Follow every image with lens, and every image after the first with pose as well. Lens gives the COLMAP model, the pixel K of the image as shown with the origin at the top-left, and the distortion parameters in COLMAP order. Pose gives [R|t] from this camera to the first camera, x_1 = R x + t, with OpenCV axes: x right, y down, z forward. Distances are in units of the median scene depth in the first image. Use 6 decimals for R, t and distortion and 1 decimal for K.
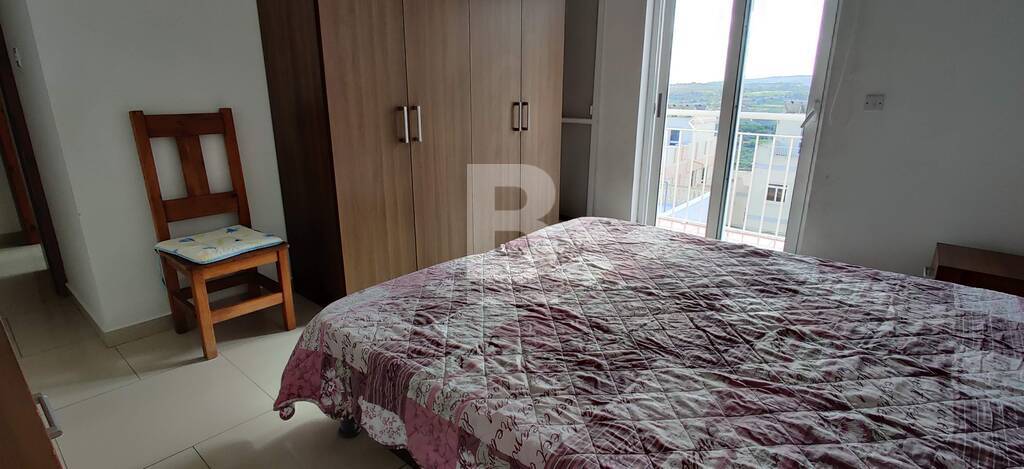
lens RADIAL K [[505.4, 0, 510.0], [0, 505.4, 235.6], [0, 0, 1]] dist [-0.006156, -0.000480]
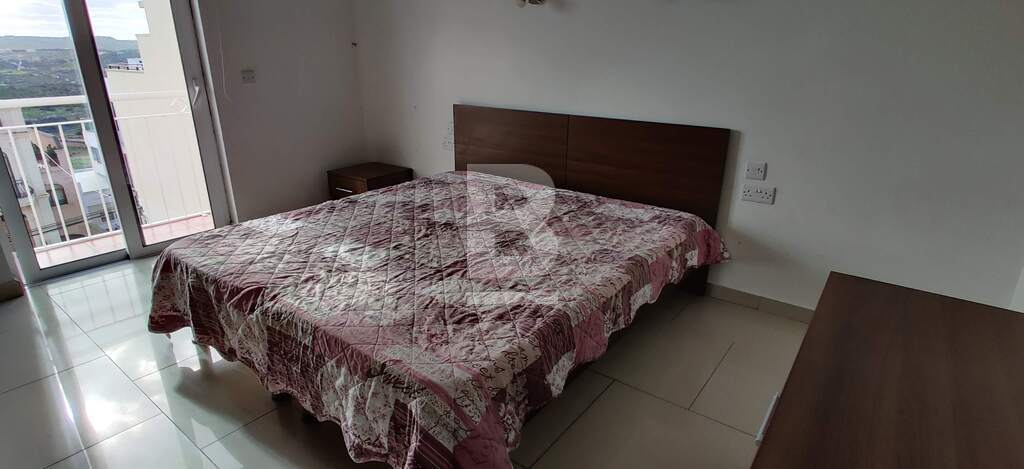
lens RADIAL K [[505.4, 0, 510.1], [0, 505.4, 232.8], [0, 0, 1]] dist [-0.006156, -0.000480]
pose [[-0.052802, -0.338538, 0.939470, -0.924713], [0.282565, 0.897270, 0.339212, -0.263261], [-0.957794, 0.283372, 0.048281, 0.723784]]
